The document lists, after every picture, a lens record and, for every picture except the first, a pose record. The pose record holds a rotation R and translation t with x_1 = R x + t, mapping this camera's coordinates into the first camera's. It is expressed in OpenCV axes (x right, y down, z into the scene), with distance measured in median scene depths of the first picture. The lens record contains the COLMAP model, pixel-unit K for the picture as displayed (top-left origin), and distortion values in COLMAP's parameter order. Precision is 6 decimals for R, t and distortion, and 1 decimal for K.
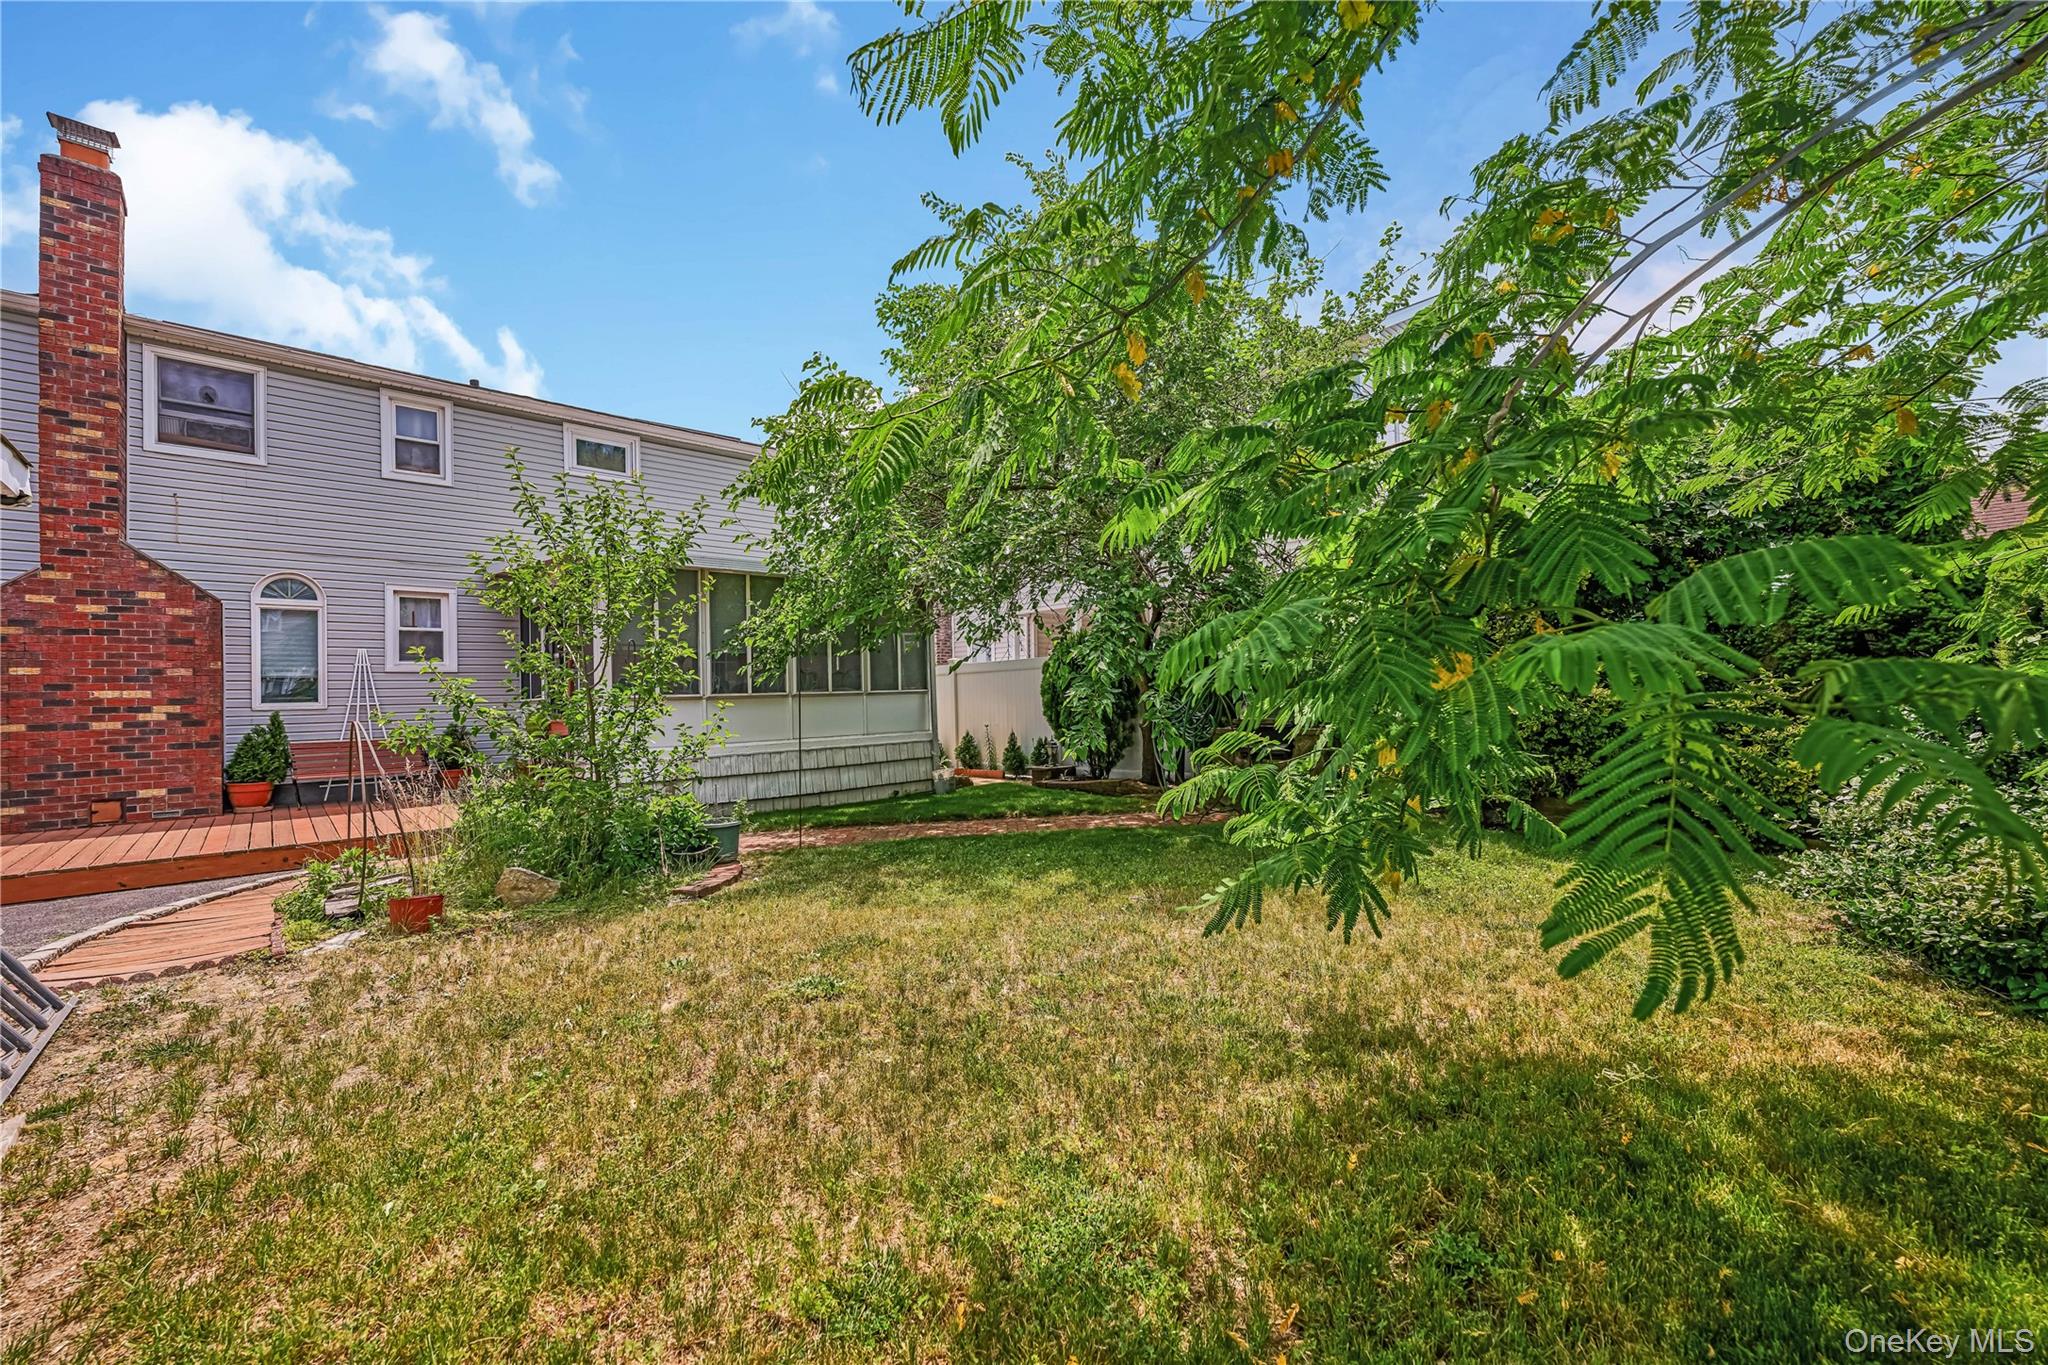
lens RADIAL K [[816.5, 0, 1032.0], [0, 816.5, 685.0], [0, 0, 1]] dist [-0.003604, 0.001331]
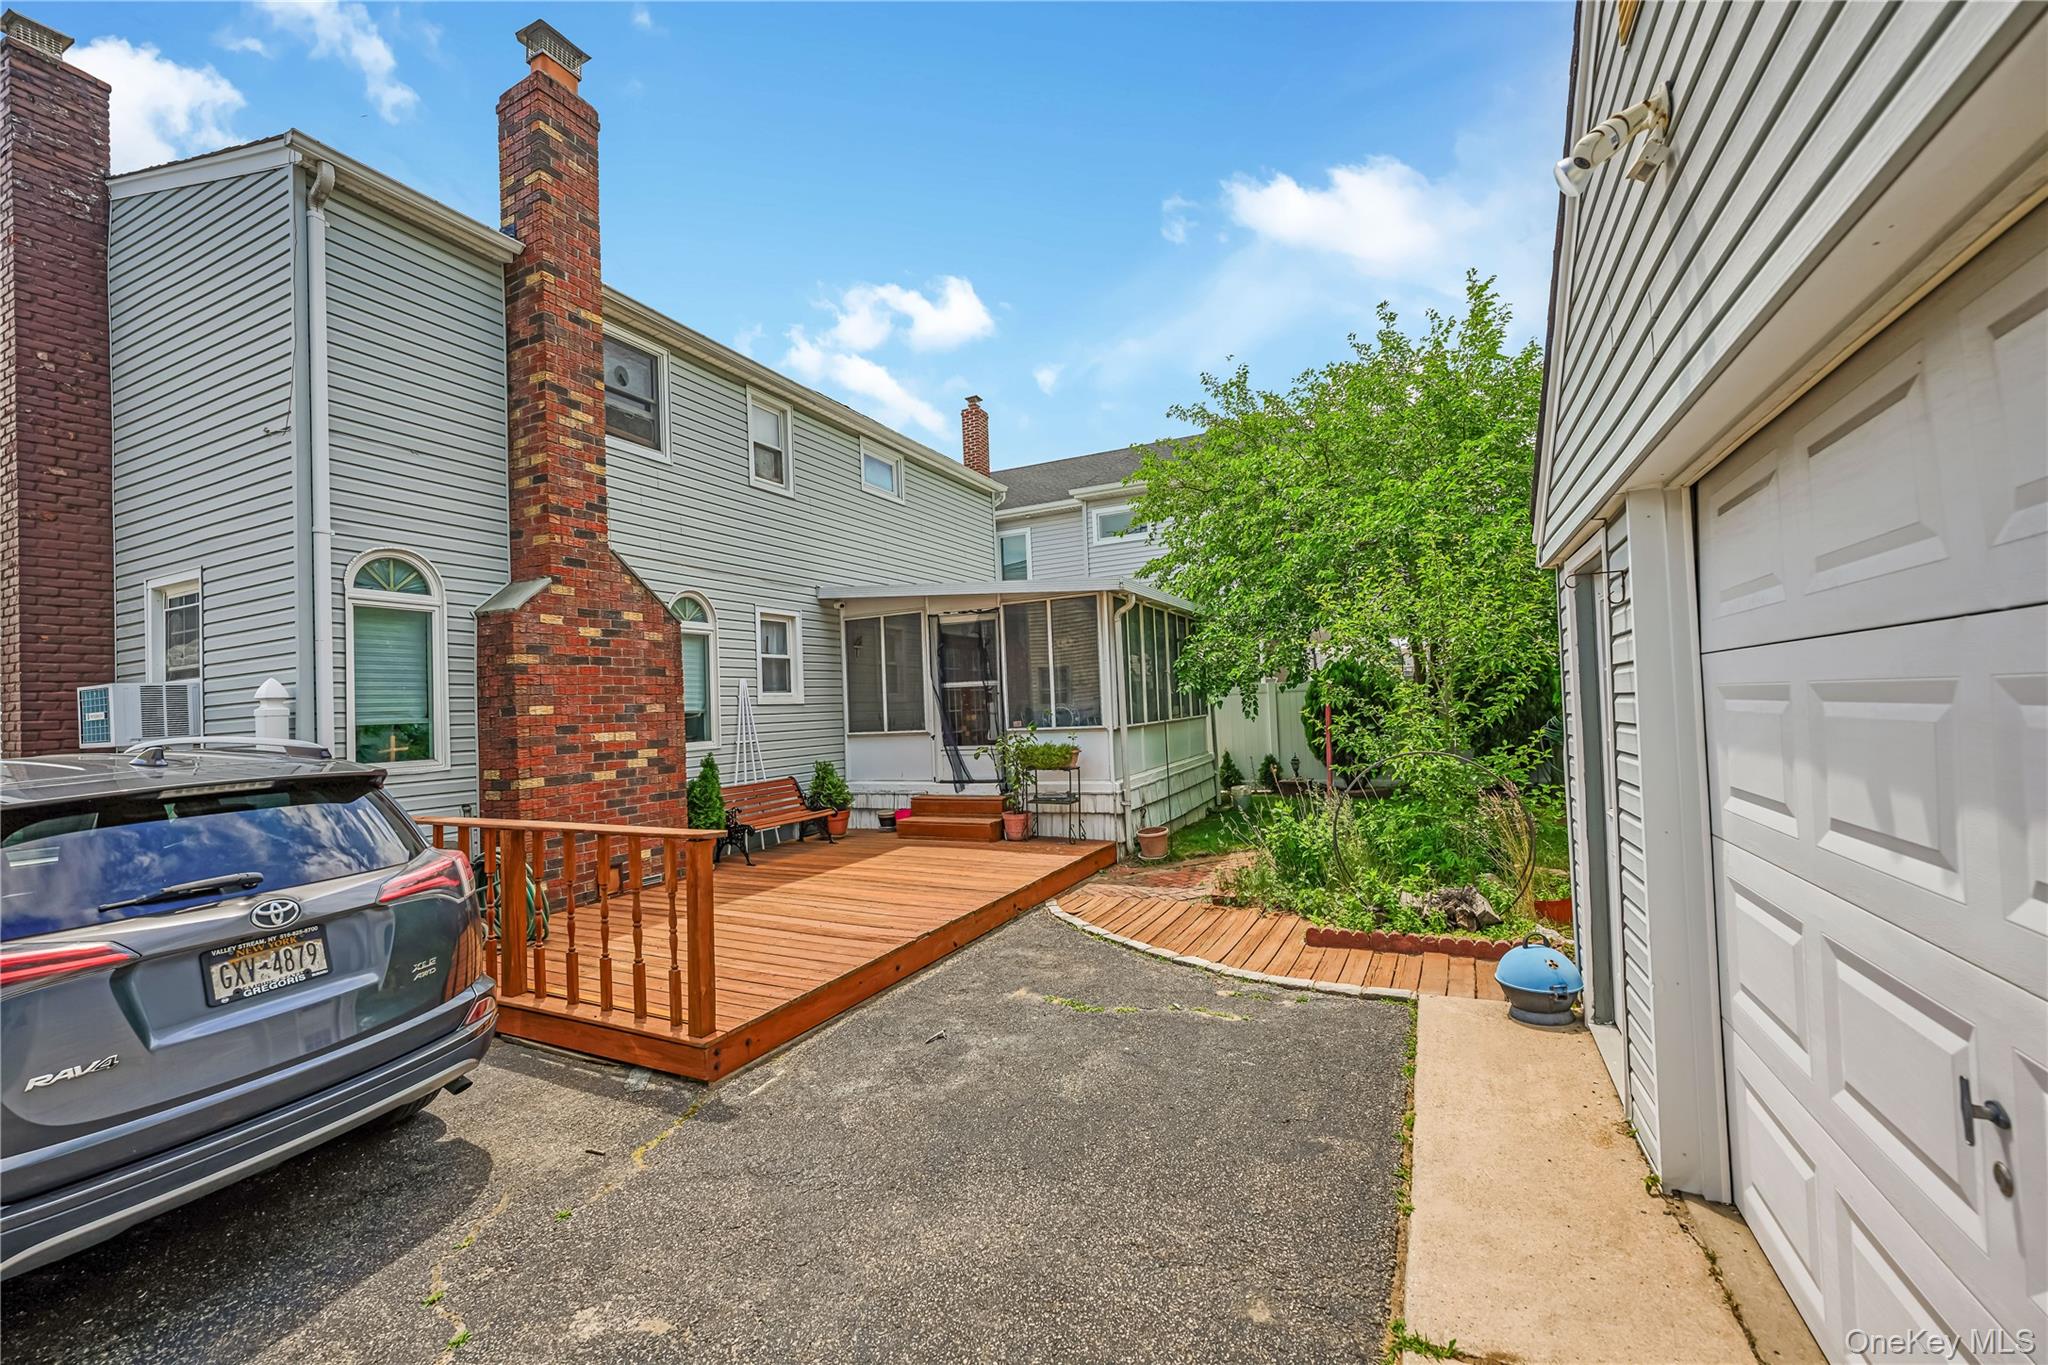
lens RADIAL K [[816.5, 0, 1030.5], [0, 816.5, 692.4], [0, 0, 1]] dist [-0.003604, 0.001331]
pose [[0.940493, -0.007287, 0.339734, -0.989281], [0.013285, 0.999794, -0.015330, -0.014889], [-0.339553, 0.018931, 0.940396, 0.083528]]
